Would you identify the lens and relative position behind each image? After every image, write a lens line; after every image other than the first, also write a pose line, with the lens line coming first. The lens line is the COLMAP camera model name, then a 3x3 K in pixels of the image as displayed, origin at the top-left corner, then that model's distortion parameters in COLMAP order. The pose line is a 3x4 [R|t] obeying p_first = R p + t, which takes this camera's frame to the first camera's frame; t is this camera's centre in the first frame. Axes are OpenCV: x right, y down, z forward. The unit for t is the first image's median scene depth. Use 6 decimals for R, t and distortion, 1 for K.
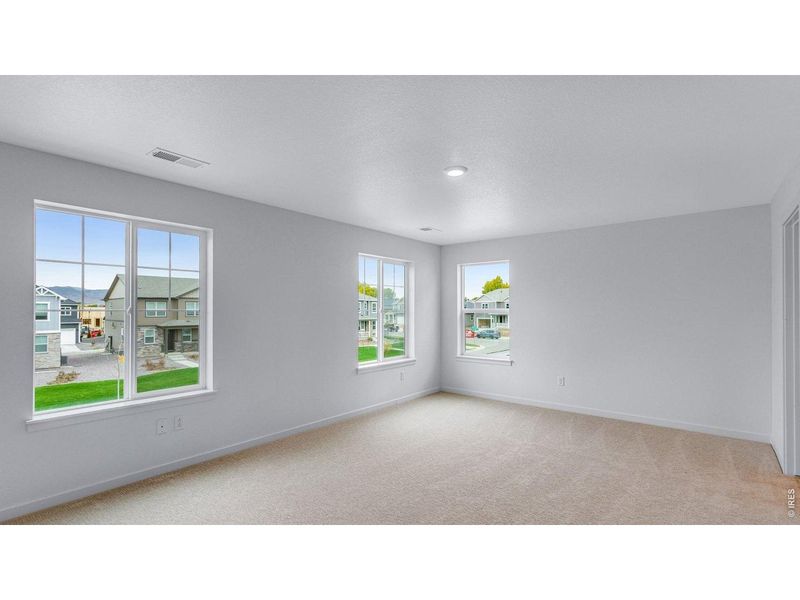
lens RADIAL K [[383.8, 0, 400.0], [0, 383.8, 300.0], [0, 0, 1]] dist [-0.001401, -0.000180]
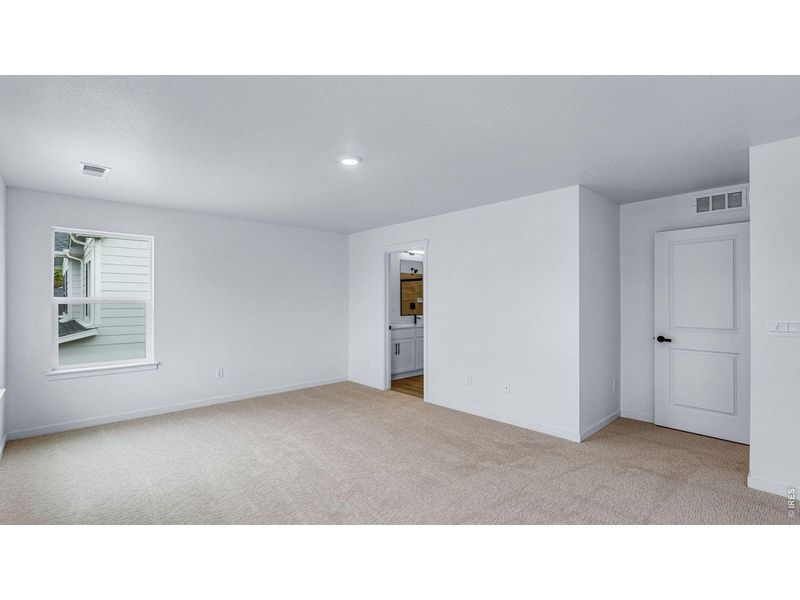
lens RADIAL K [[383.8, 0, 400.0], [0, 383.8, 300.0], [0, 0, 1]] dist [-0.001401, -0.000180]
pose [[0.134723, -0.003076, 0.990879, -0.667308], [-0.024954, 0.999667, 0.006496, 0.015760], [-0.990569, -0.025602, 0.134601, 0.606857]]
